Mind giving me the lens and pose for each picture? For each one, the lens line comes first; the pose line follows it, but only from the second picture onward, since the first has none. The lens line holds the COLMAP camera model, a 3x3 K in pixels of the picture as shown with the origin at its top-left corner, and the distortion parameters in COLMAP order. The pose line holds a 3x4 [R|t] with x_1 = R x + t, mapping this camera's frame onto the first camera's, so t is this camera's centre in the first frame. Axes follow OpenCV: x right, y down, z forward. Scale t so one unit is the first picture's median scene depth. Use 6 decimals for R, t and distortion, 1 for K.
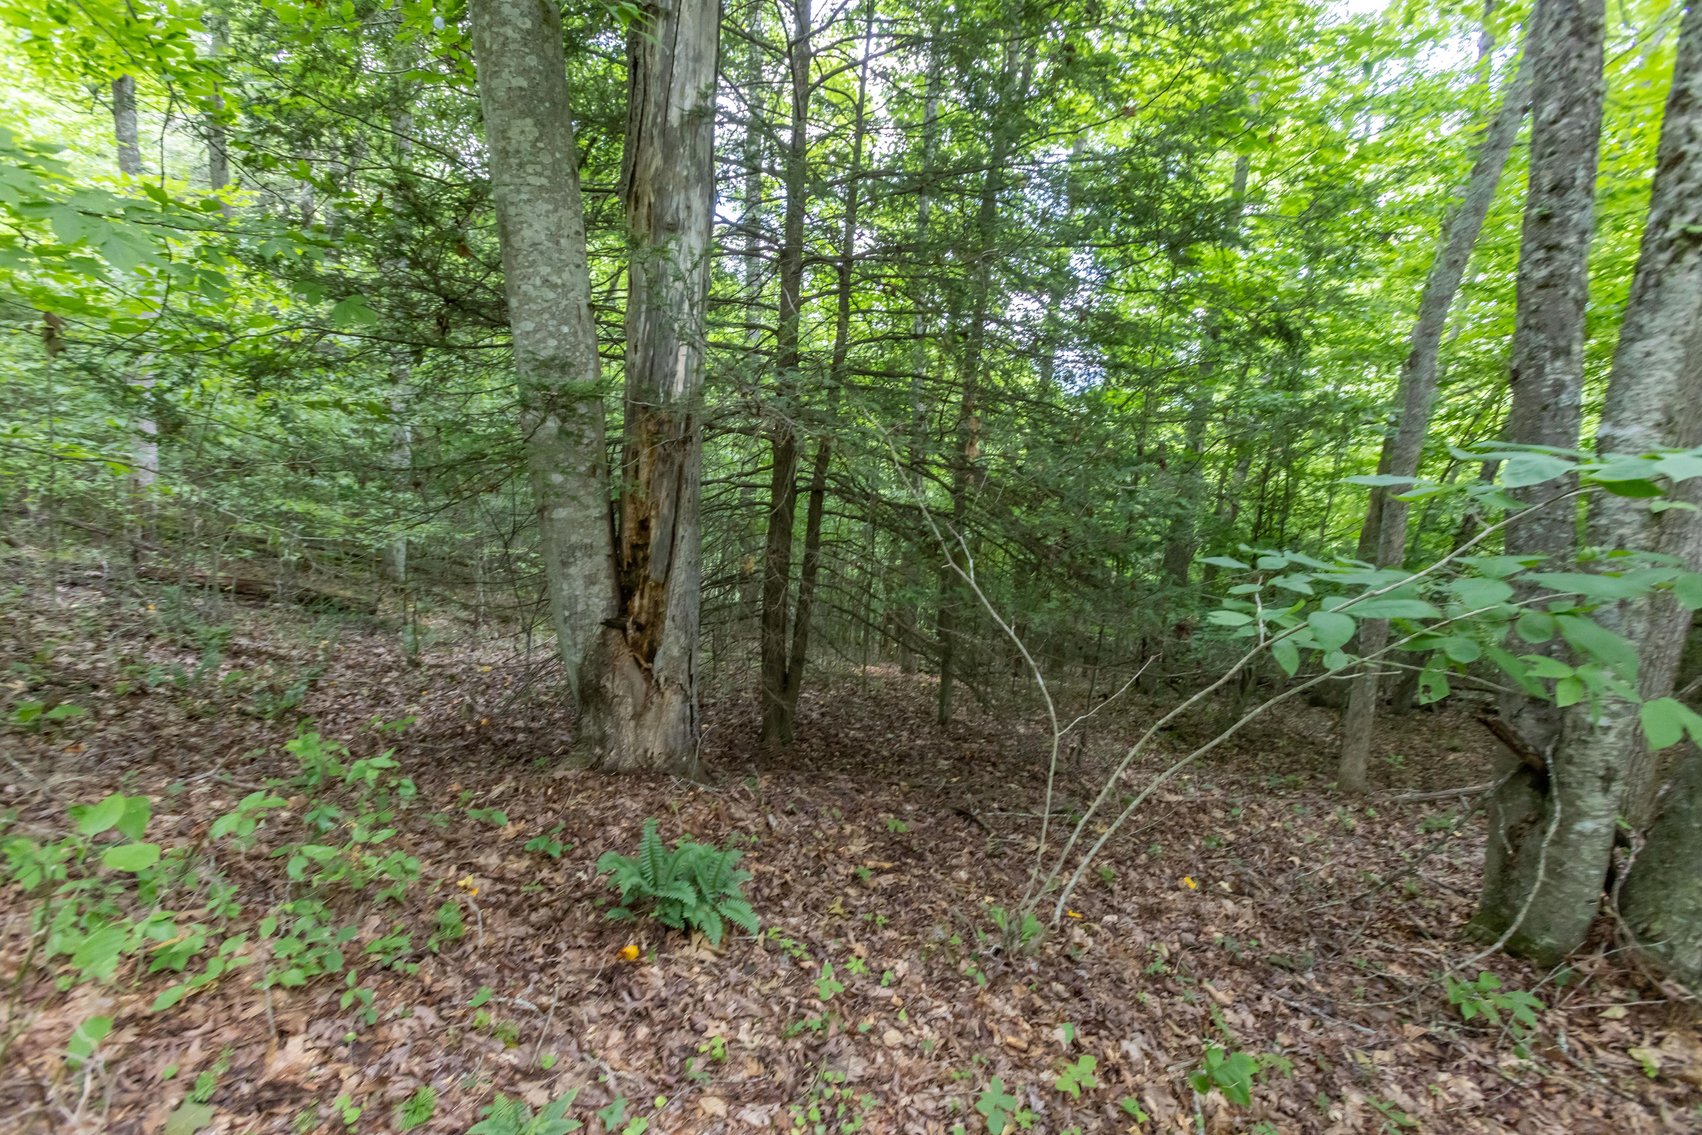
lens RADIAL K [[811.2, 0, 856.7], [0, 811.2, 582.5], [0, 0, 1]] dist [-0.028639, 0.018118]
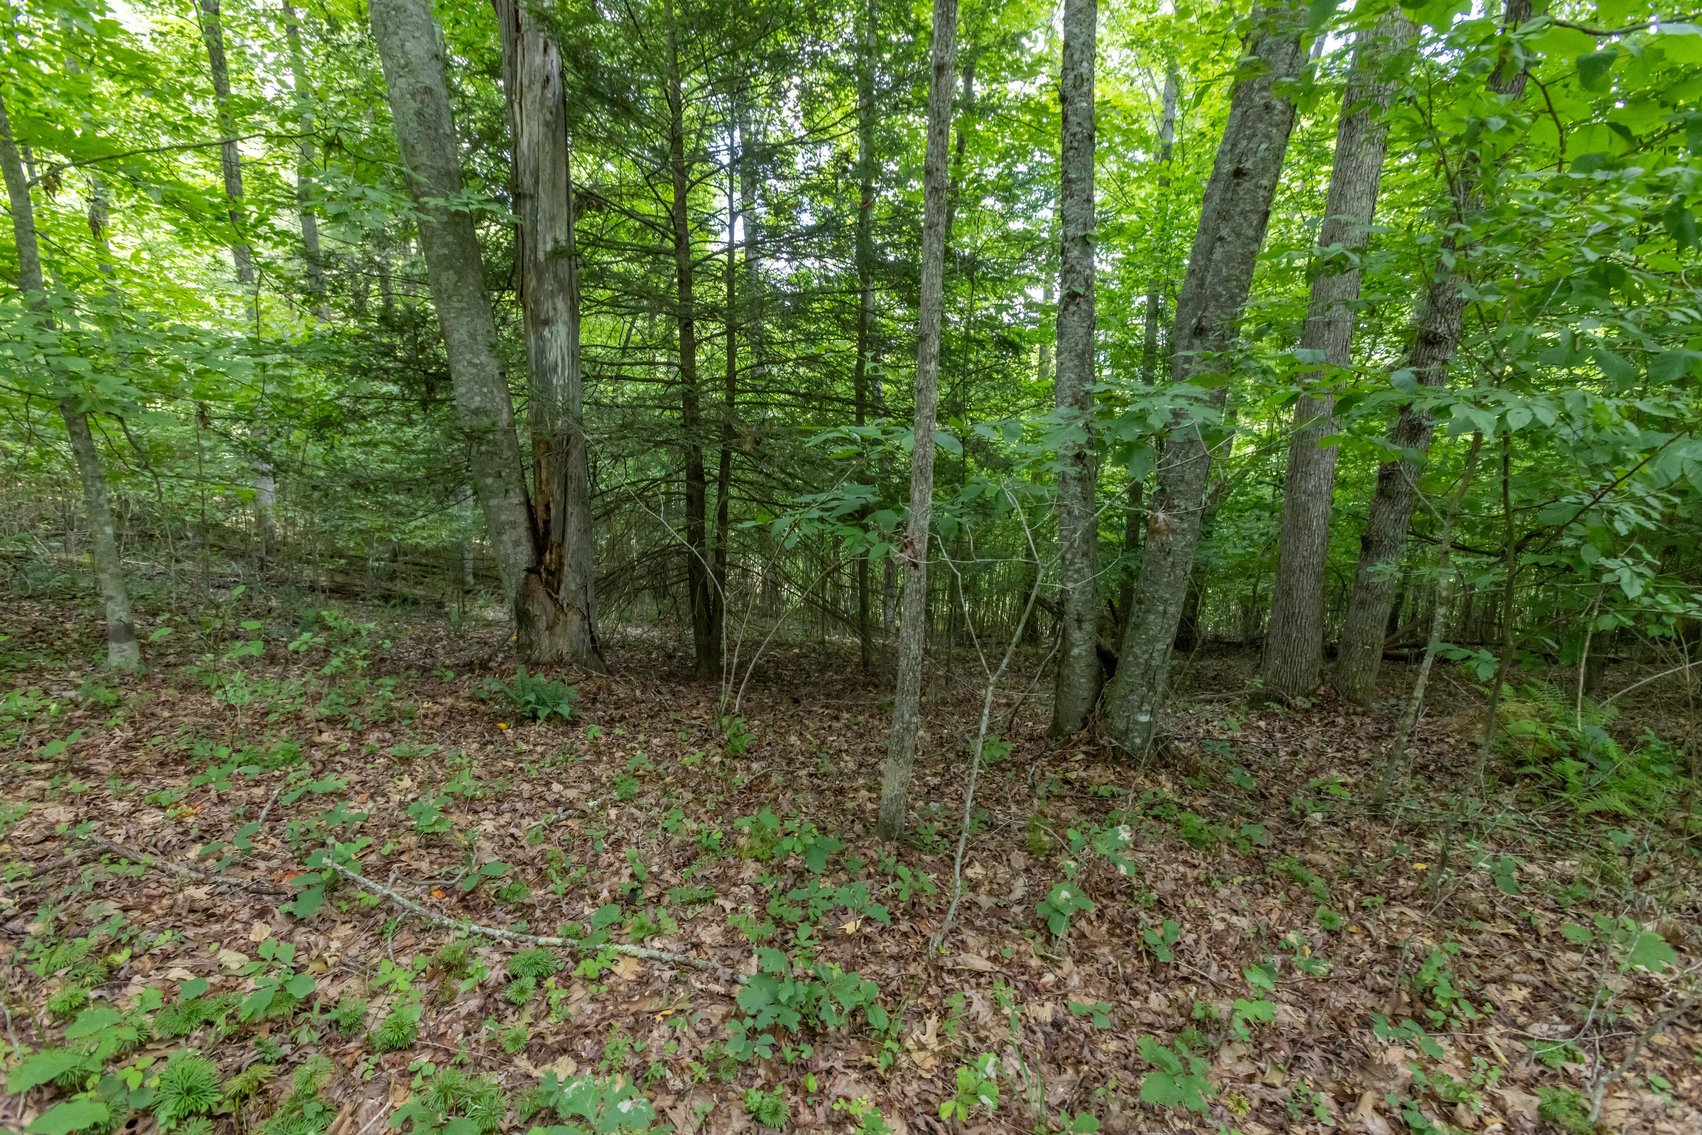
lens RADIAL K [[811.2, 0, 856.7], [0, 811.2, 582.5], [0, 0, 1]] dist [-0.028639, 0.018118]
pose [[0.993819, -0.050238, -0.098995, 0.480542], [0.050255, 0.998734, -0.002325, 0.108940], [0.098987, -0.002665, 0.995085, -0.507838]]
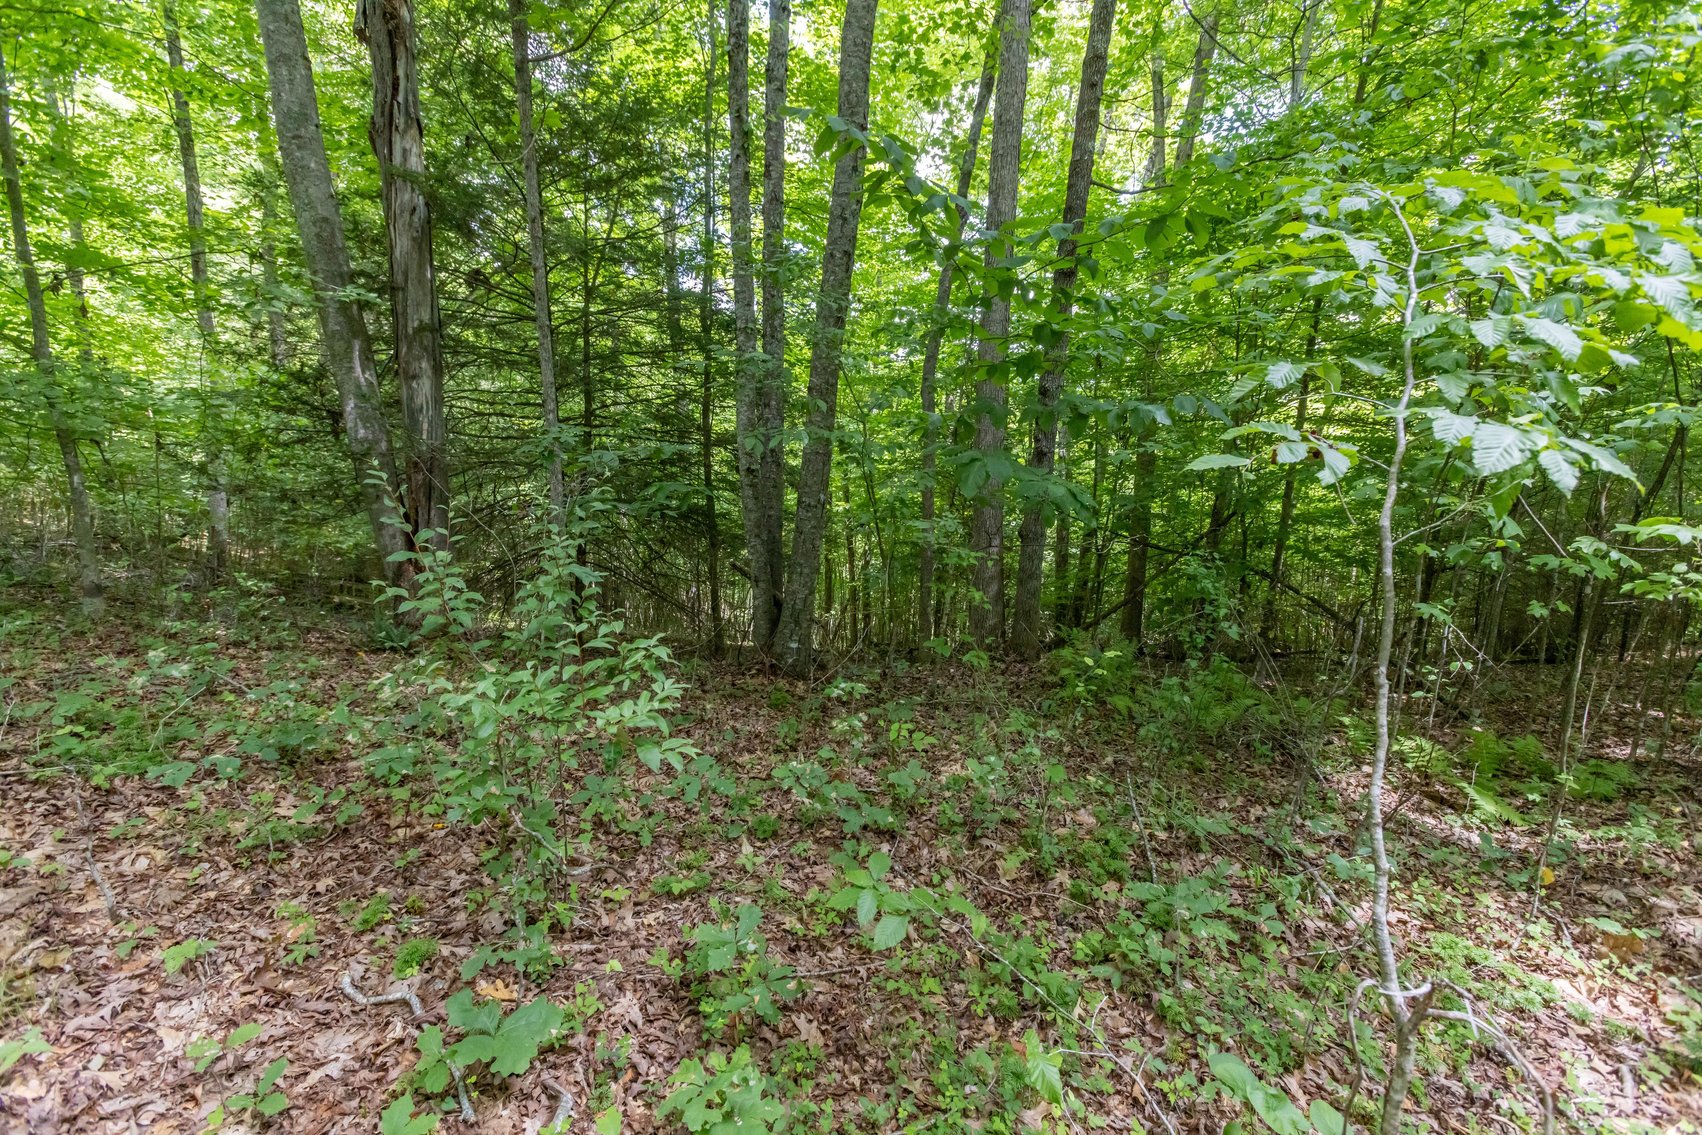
lens RADIAL K [[811.2, 0, 856.7], [0, 811.2, 582.5], [0, 0, 1]] dist [-0.028639, 0.018118]
pose [[0.996303, -0.054811, -0.066147, 1.026057], [0.052519, 0.997974, -0.035906, 0.257695], [0.067981, 0.032299, 0.997164, -1.050302]]
